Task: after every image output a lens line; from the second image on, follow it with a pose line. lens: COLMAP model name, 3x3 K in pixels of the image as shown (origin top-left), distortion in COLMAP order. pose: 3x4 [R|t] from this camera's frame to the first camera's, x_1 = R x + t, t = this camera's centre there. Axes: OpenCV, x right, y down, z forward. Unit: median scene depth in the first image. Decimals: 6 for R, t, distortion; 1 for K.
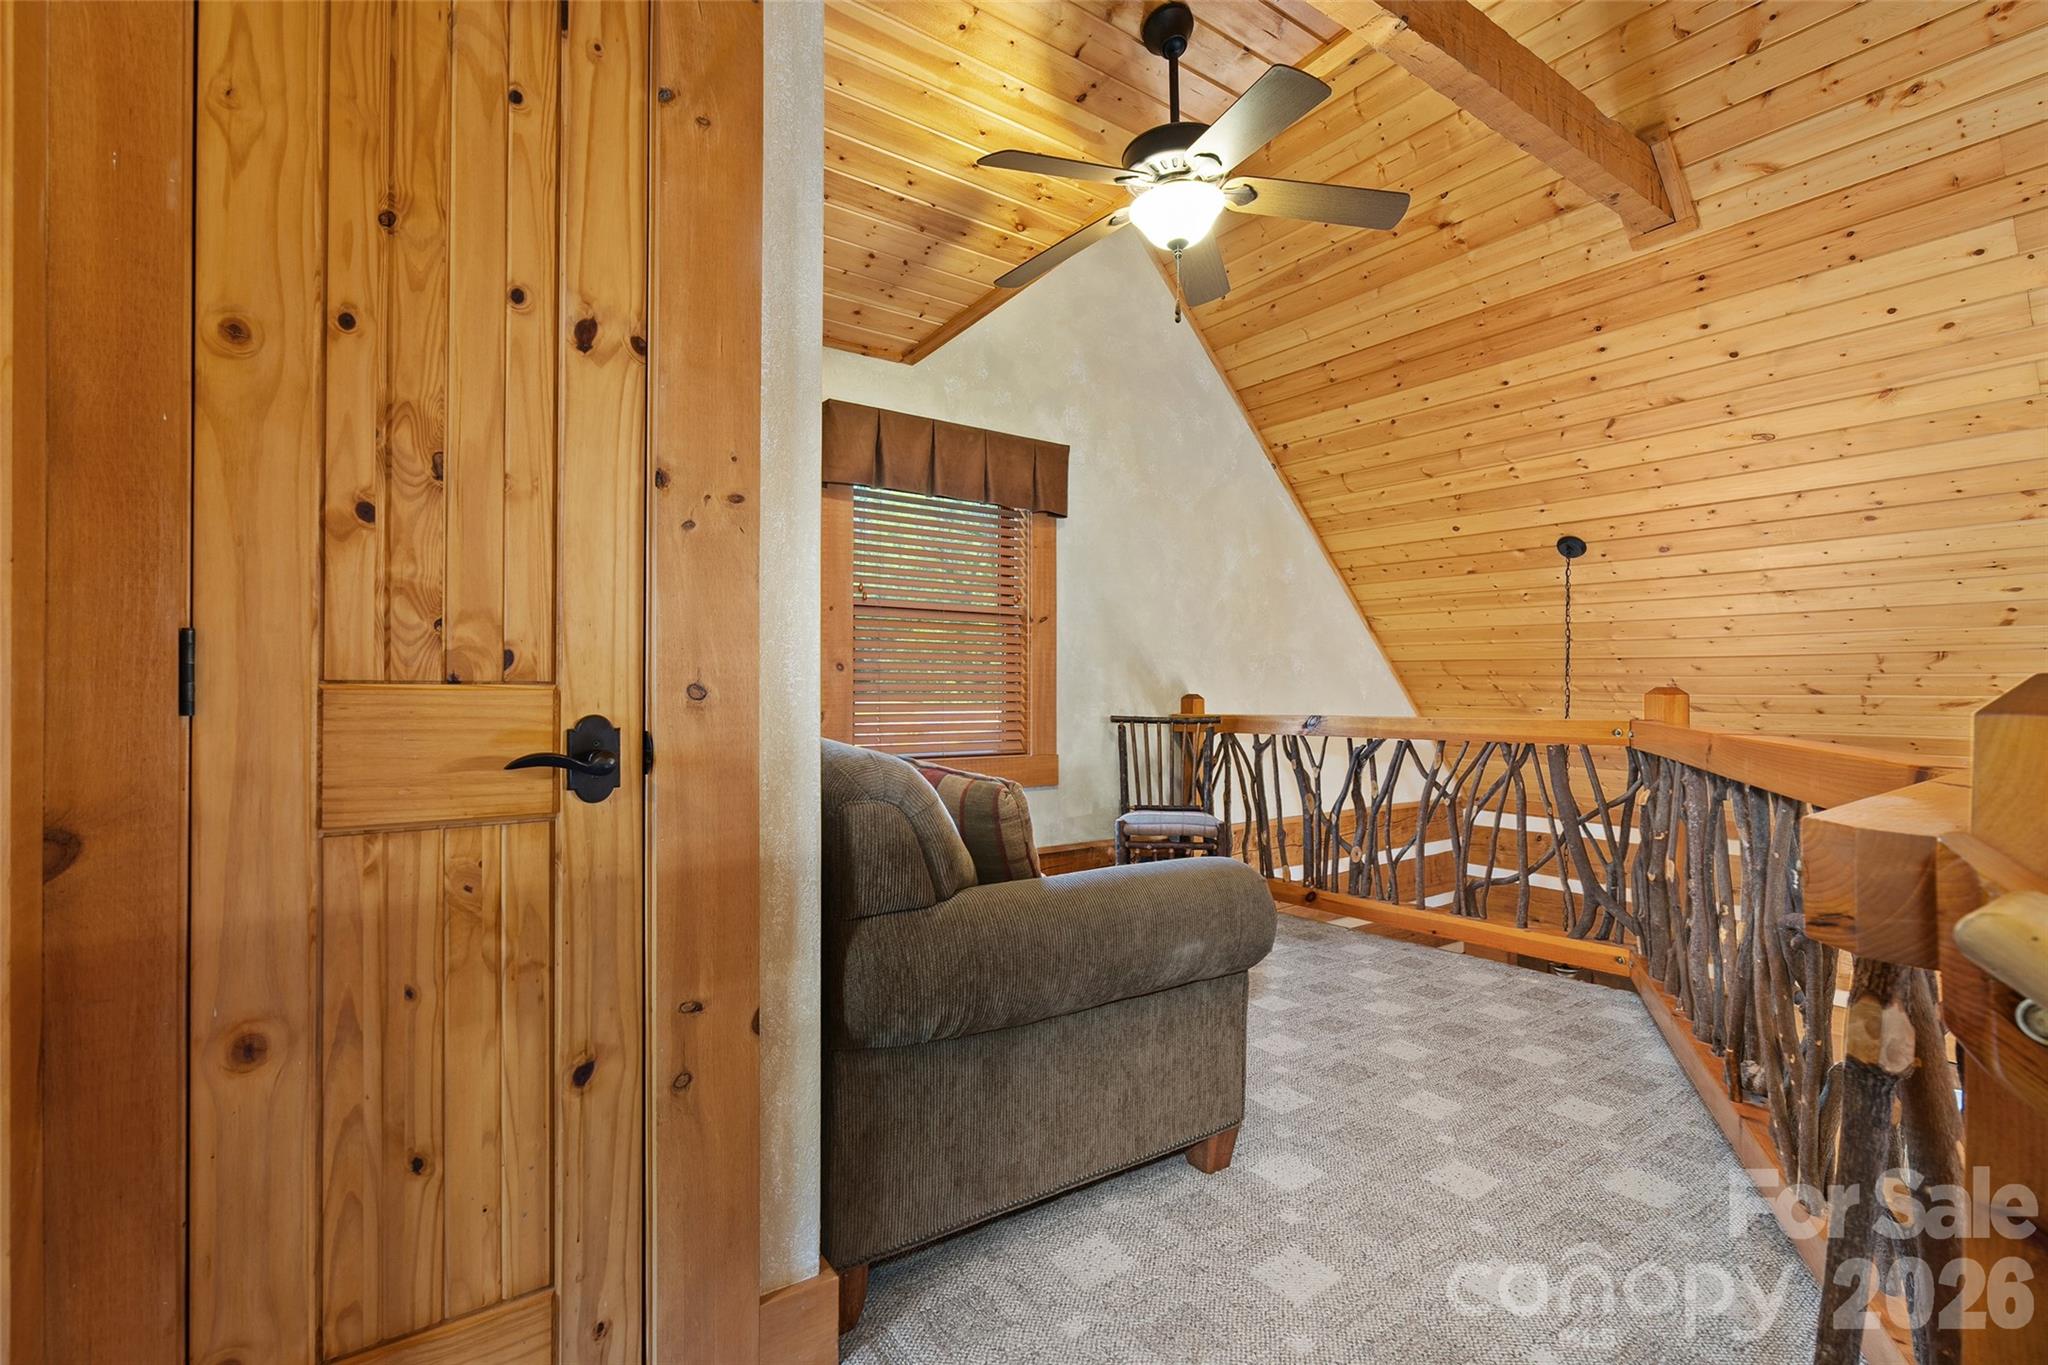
lens RADIAL K [[918.2, 0, 1018.6], [0, 918.2, 690.0], [0, 0, 1]] dist [-0.008856, 0.003931]
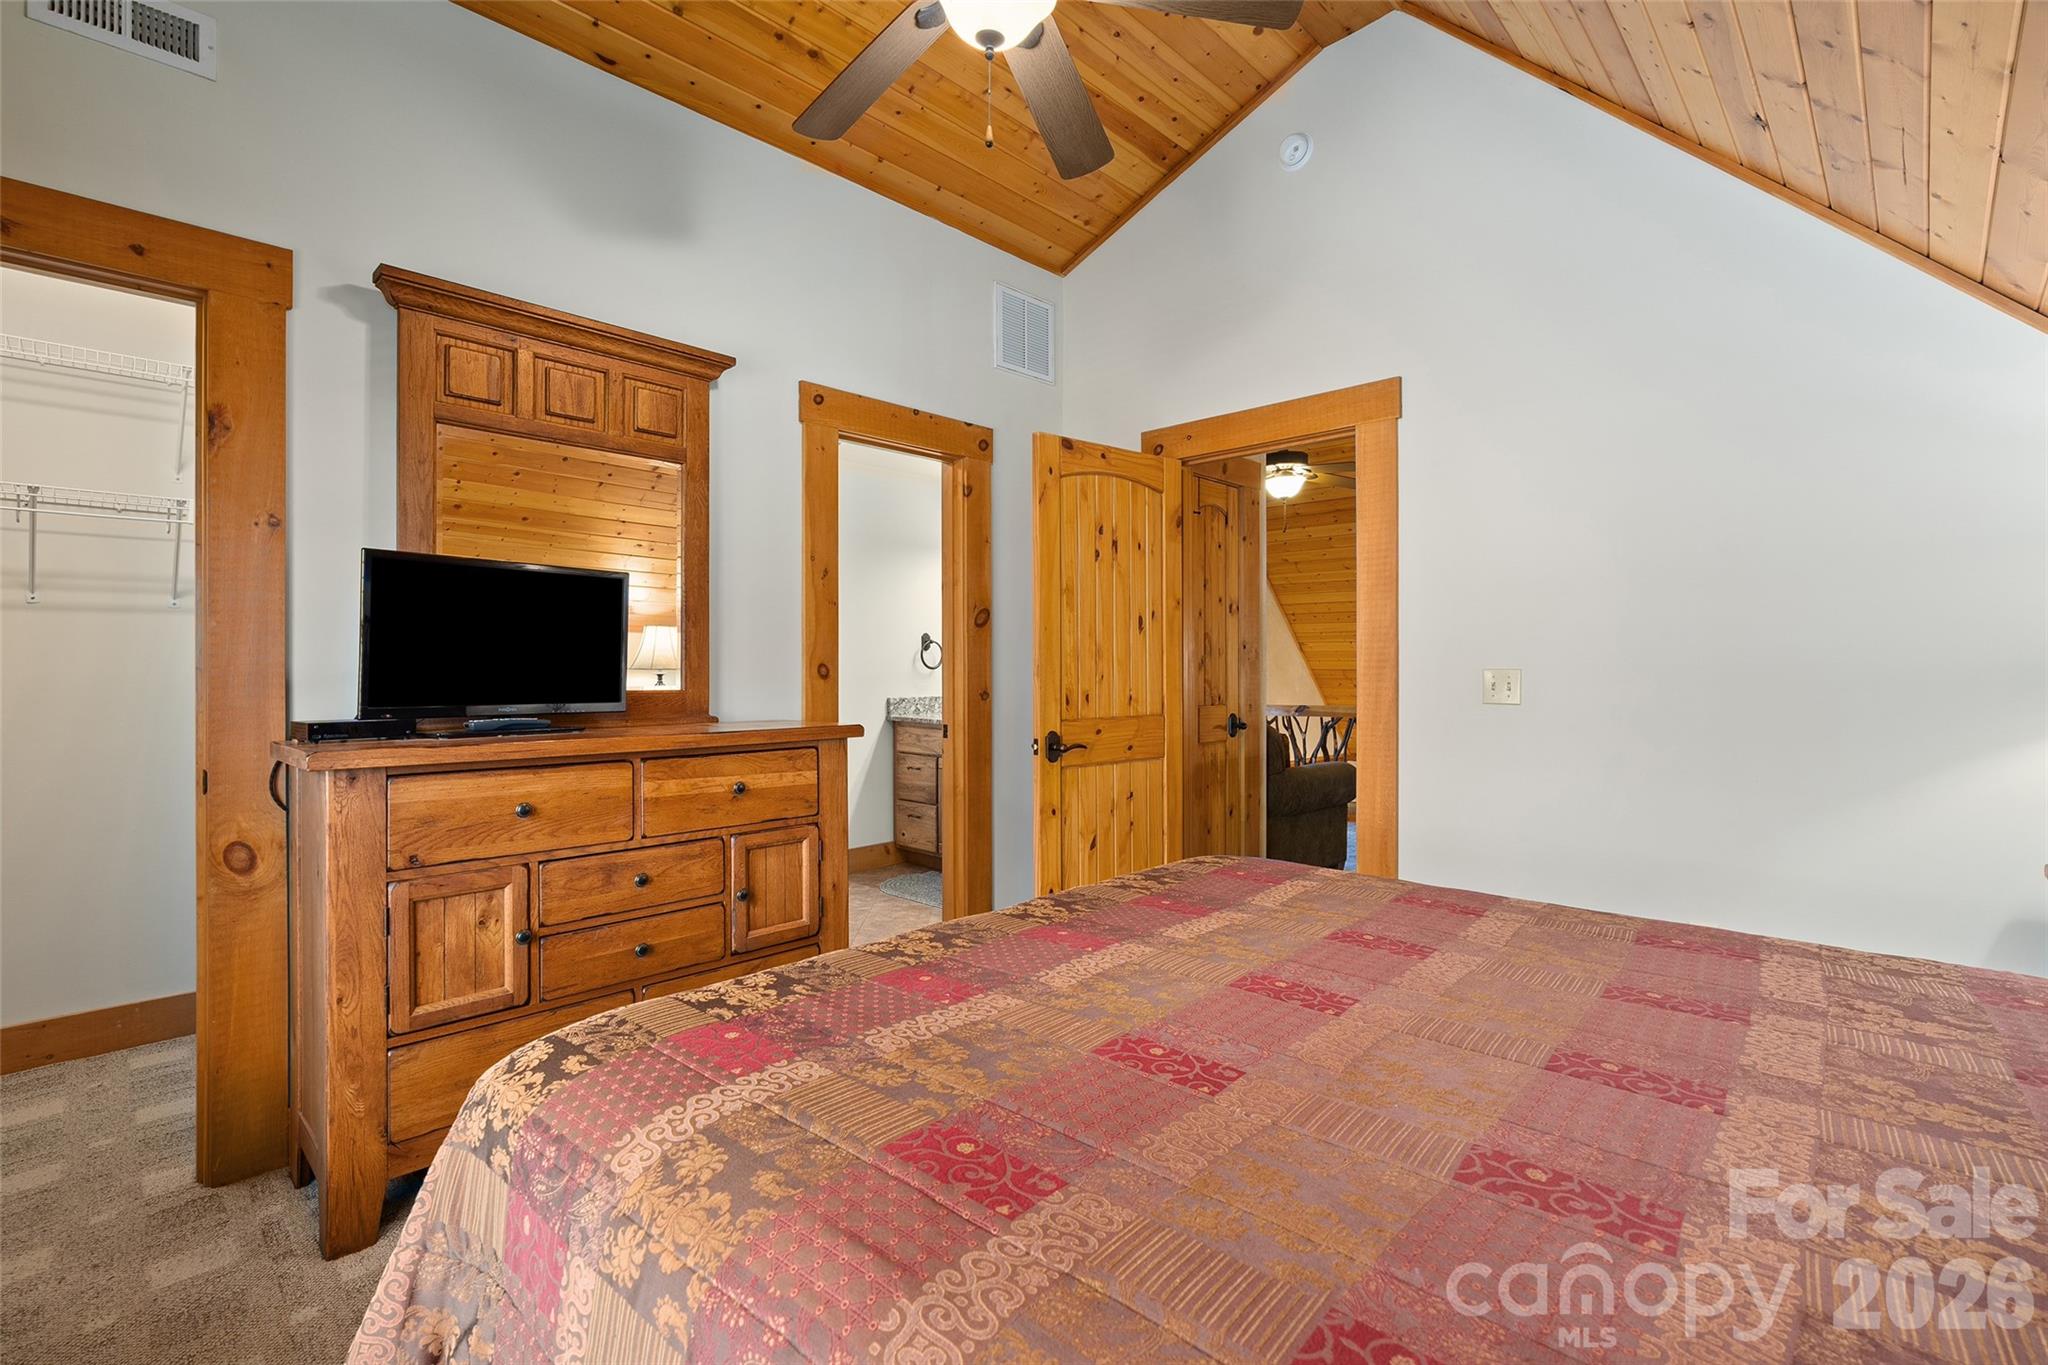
lens RADIAL K [[918.2, 0, 1028.8], [0, 918.2, 668.1], [0, 0, 1]] dist [-0.008856, 0.003931]
pose [[0.981116, 0.000145, 0.193420, -0.605894], [0.000814, 0.999988, -0.004874, -0.041500], [-0.193418, 0.004939, 0.981104, -0.745173]]
